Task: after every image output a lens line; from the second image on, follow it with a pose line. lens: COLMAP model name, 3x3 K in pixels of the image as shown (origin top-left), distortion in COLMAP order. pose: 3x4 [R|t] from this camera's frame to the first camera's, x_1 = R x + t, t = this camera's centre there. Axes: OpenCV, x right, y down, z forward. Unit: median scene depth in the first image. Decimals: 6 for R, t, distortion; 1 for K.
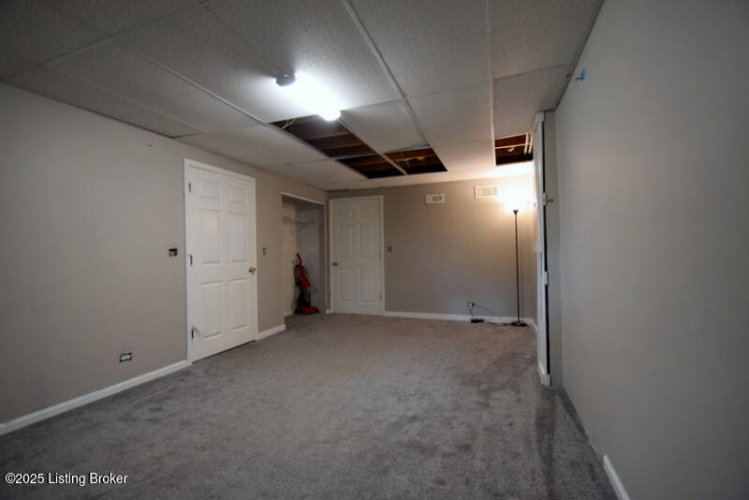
lens RADIAL K [[331.4, 0, 385.6], [0, 331.4, 251.3], [0, 0, 1]] dist [-0.004300, -0.001317]
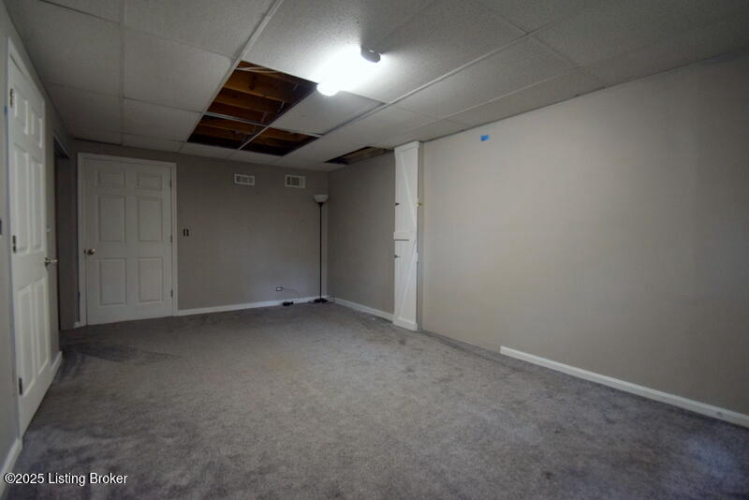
lens RADIAL K [[339.8, 0, 373.1], [0, 339.8, 250.9], [0, 0, 1]] dist [-0.001550, -0.006915]
pose [[0.568711, -0.012076, 0.822449, -0.618004], [-0.017210, 0.999499, 0.026576, 0.012704], [-0.822358, -0.029269, 0.568218, 0.231671]]
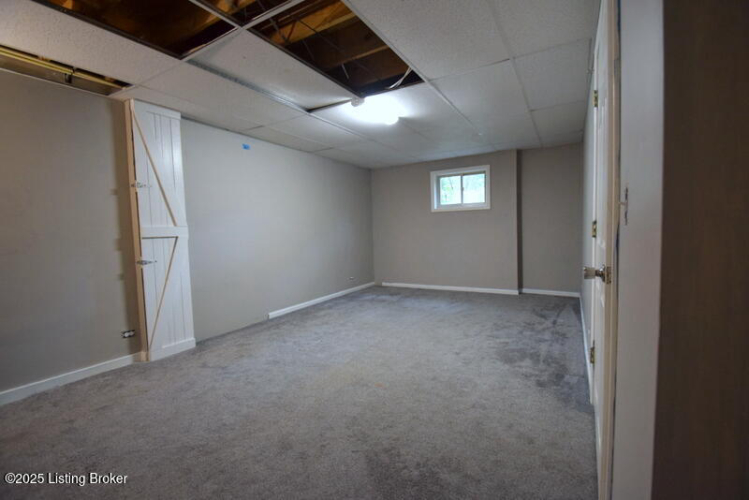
lens RADIAL K [[328.2, 0, 369.1], [0, 328.2, 247.9], [0, 0, 1]] dist [-0.001062, -0.000196]
pose [[-0.975778, 0.032297, 0.216367, -0.274876], [0.044328, 0.997715, 0.050986, 0.012414], [-0.214226, 0.059342, -0.974980, 1.520226]]
